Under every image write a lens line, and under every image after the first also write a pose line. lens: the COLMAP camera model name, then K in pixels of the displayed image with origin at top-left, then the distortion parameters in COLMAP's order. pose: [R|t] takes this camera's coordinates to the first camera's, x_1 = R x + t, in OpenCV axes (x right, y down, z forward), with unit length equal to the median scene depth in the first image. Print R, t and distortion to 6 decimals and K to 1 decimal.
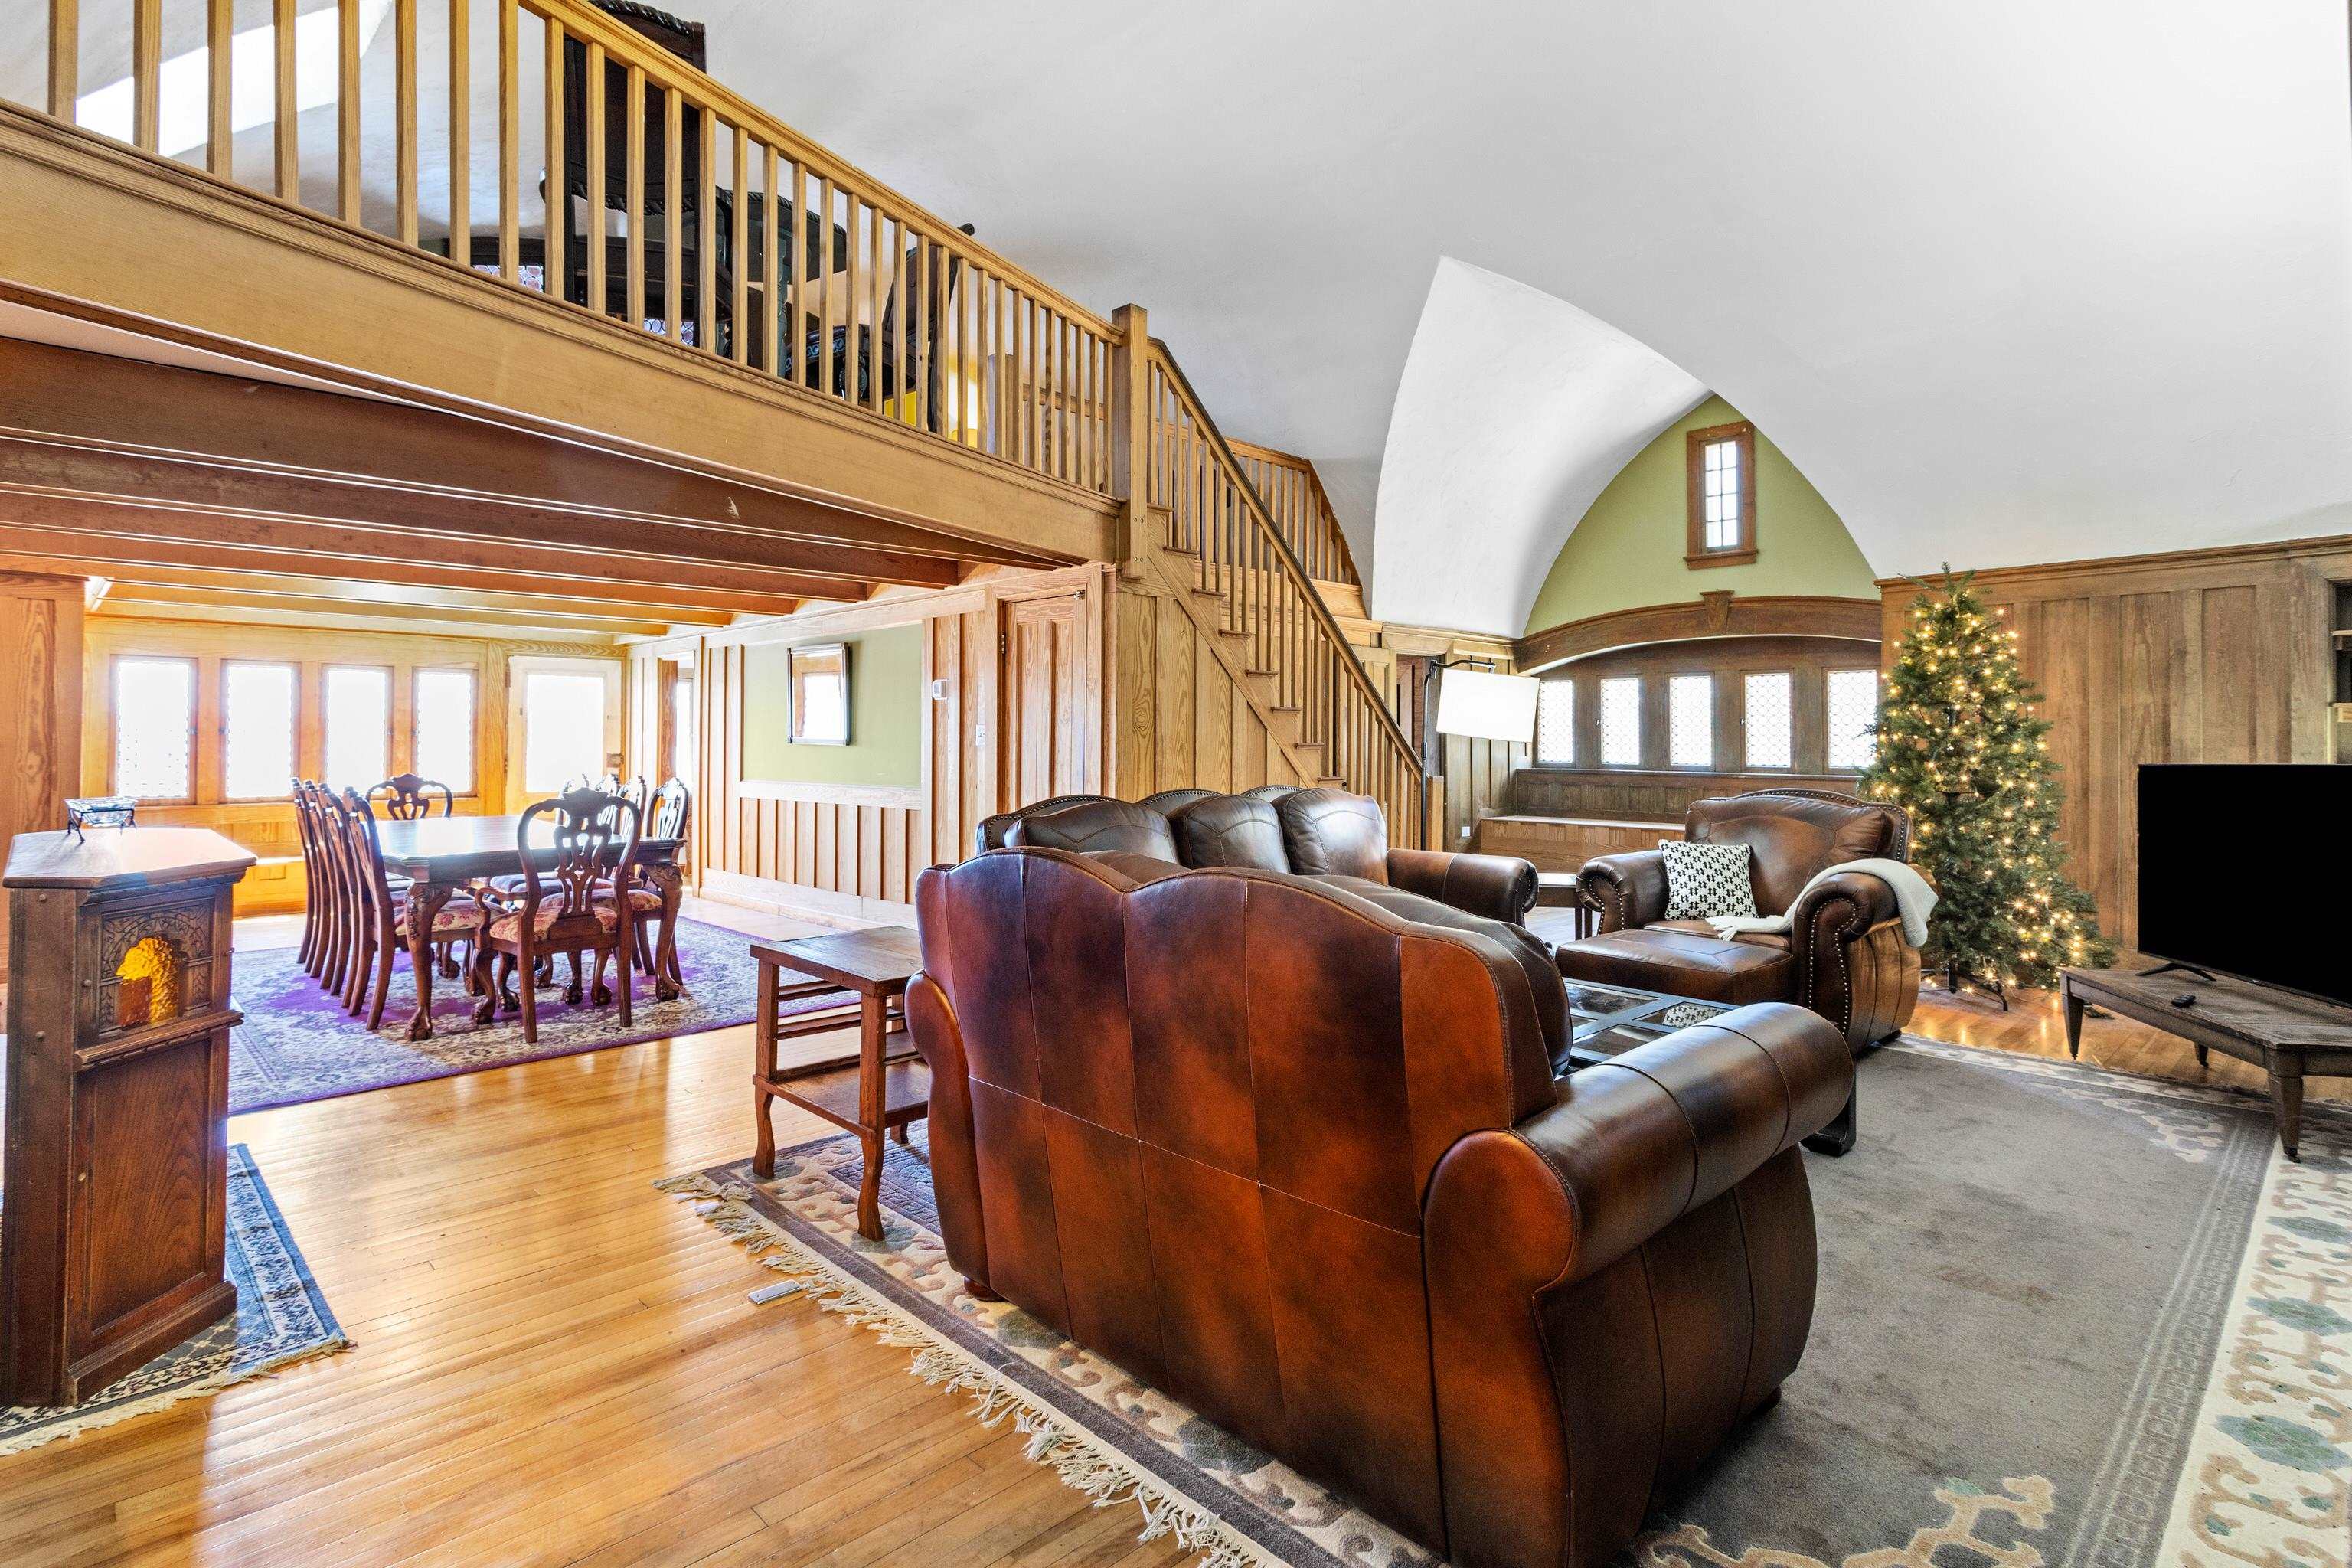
lens RADIAL K [[1140.4, 0, 1171.2], [0, 1140.4, 729.5], [0, 0, 1]] dist [0.002007, 0.004506]
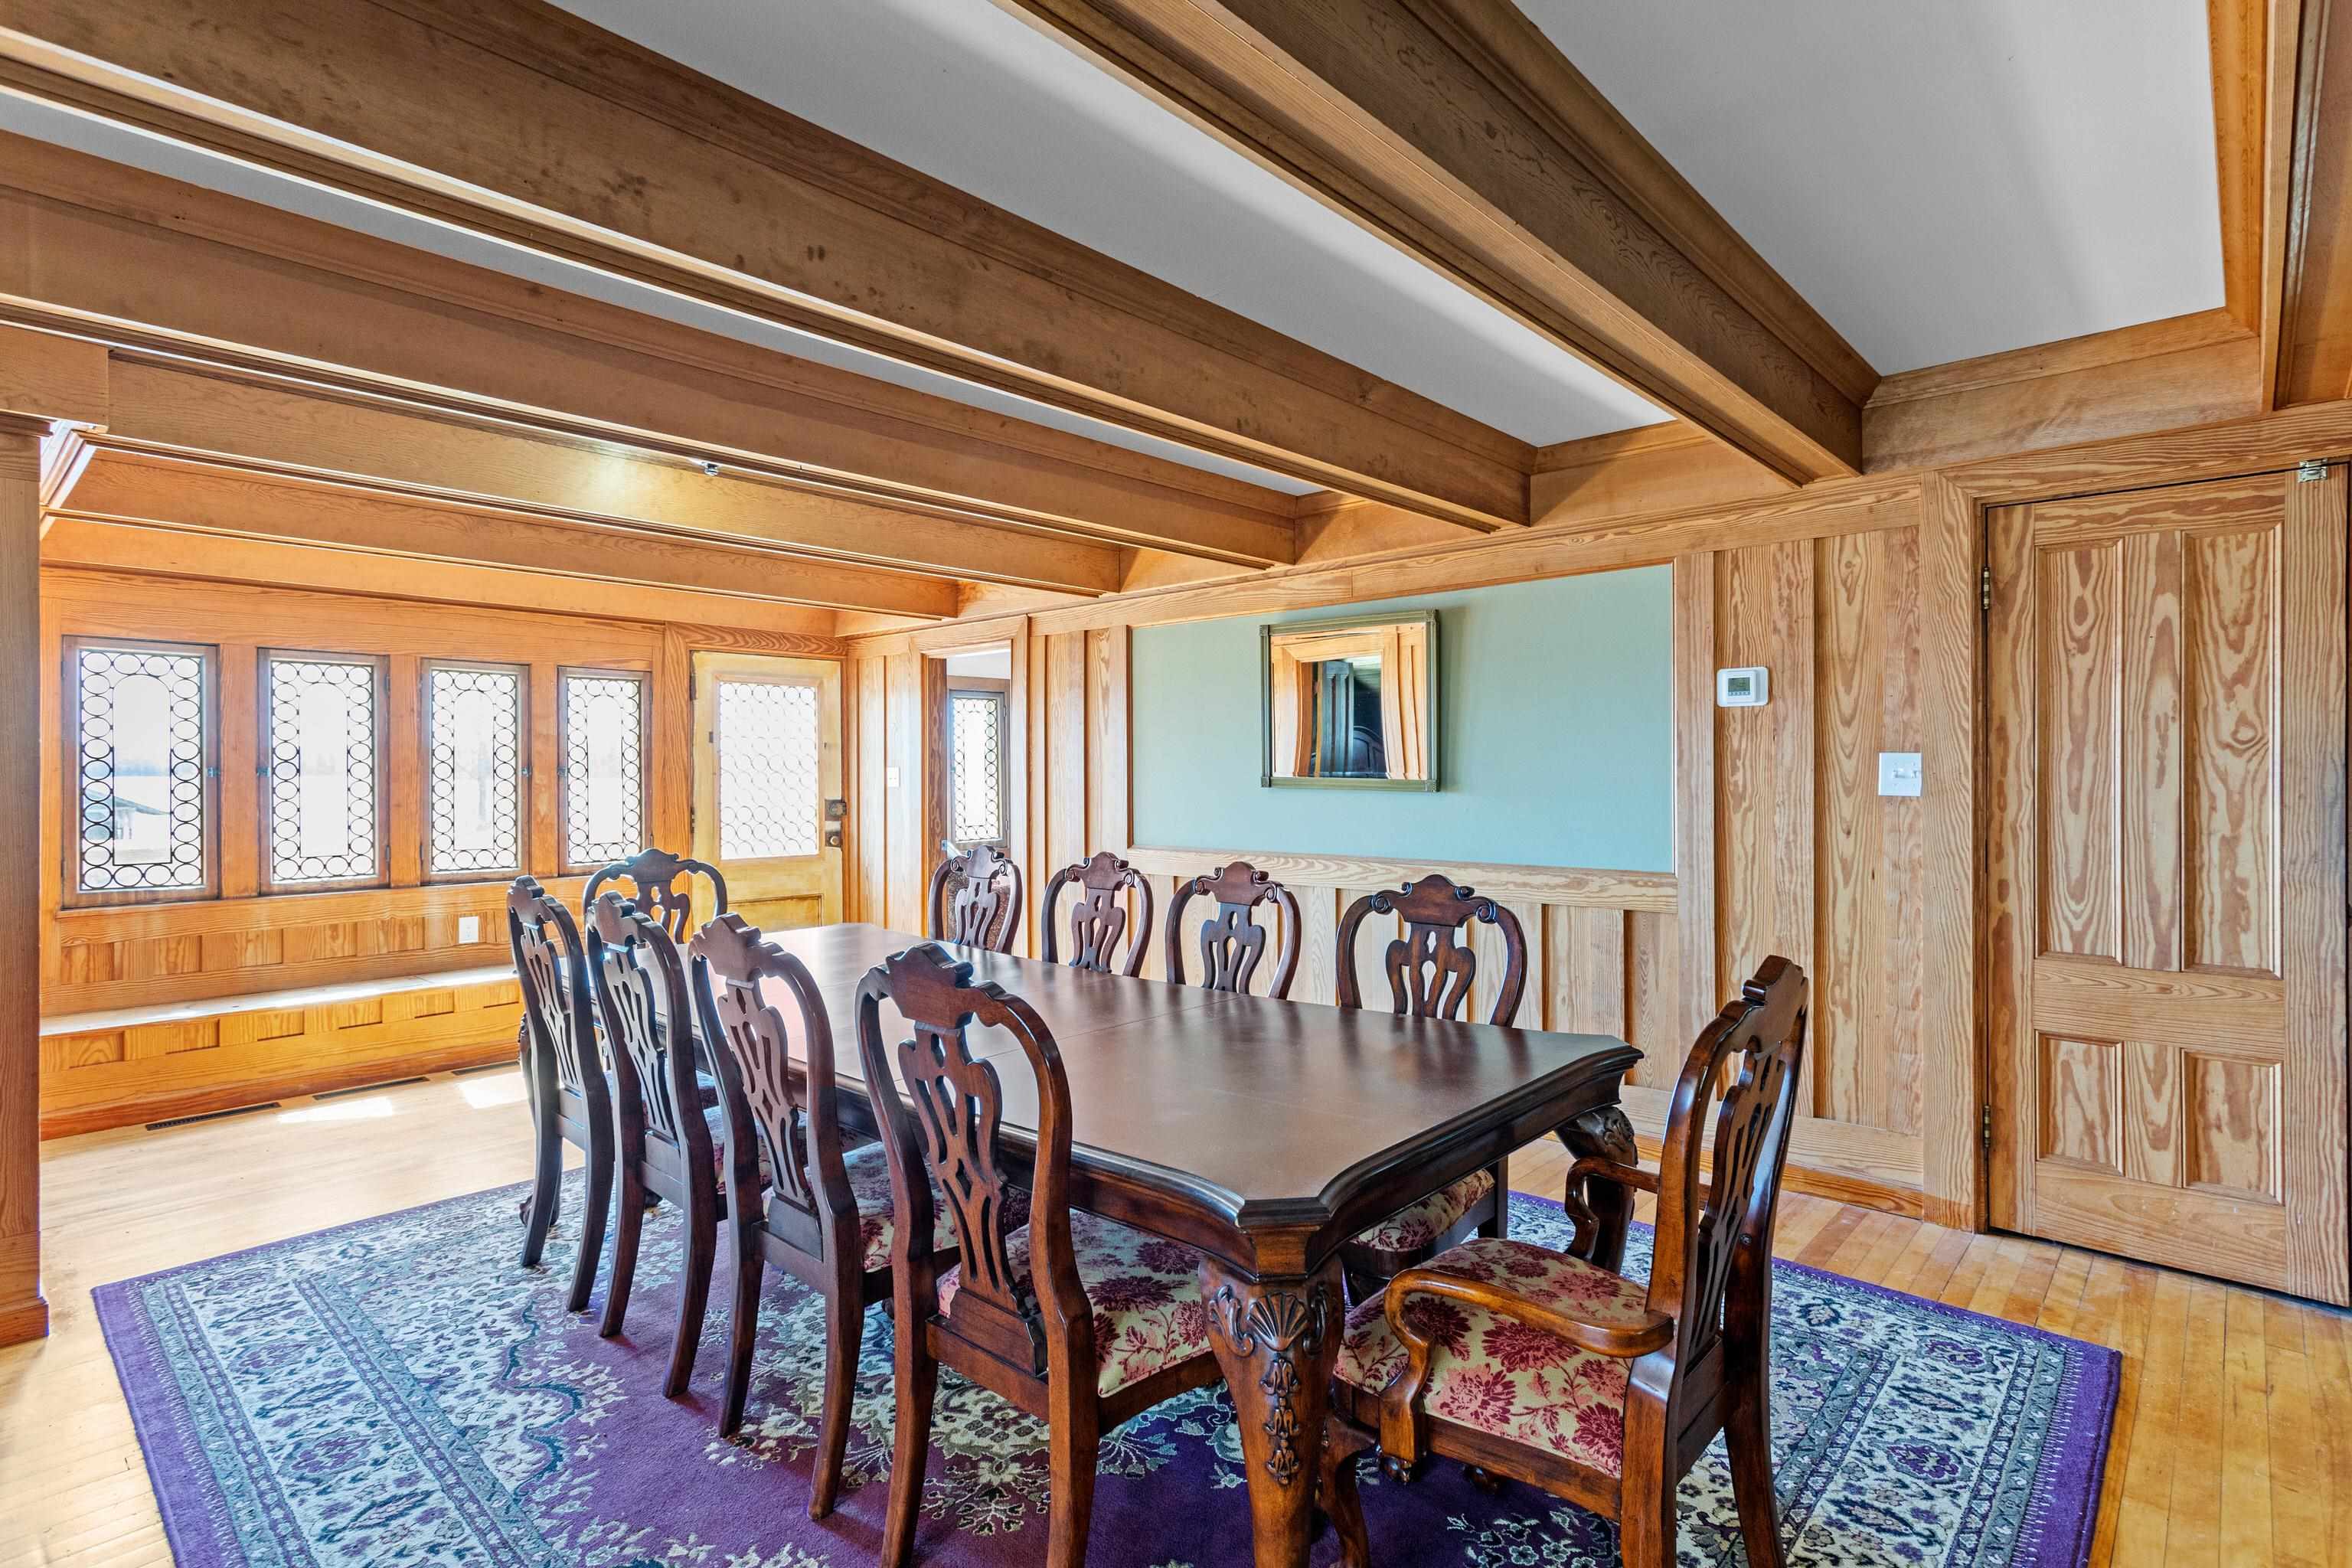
lens RADIAL K [[1140.4, 0, 1185.6], [0, 1140.4, 780.7], [0, 0, 1]] dist [0.002007, 0.004506]
pose [[0.998375, -0.006649, 0.056605, -0.364221], [0.005530, 0.999787, 0.019899, -0.002711], [-0.056725, -0.019554, 0.998198, 0.362991]]
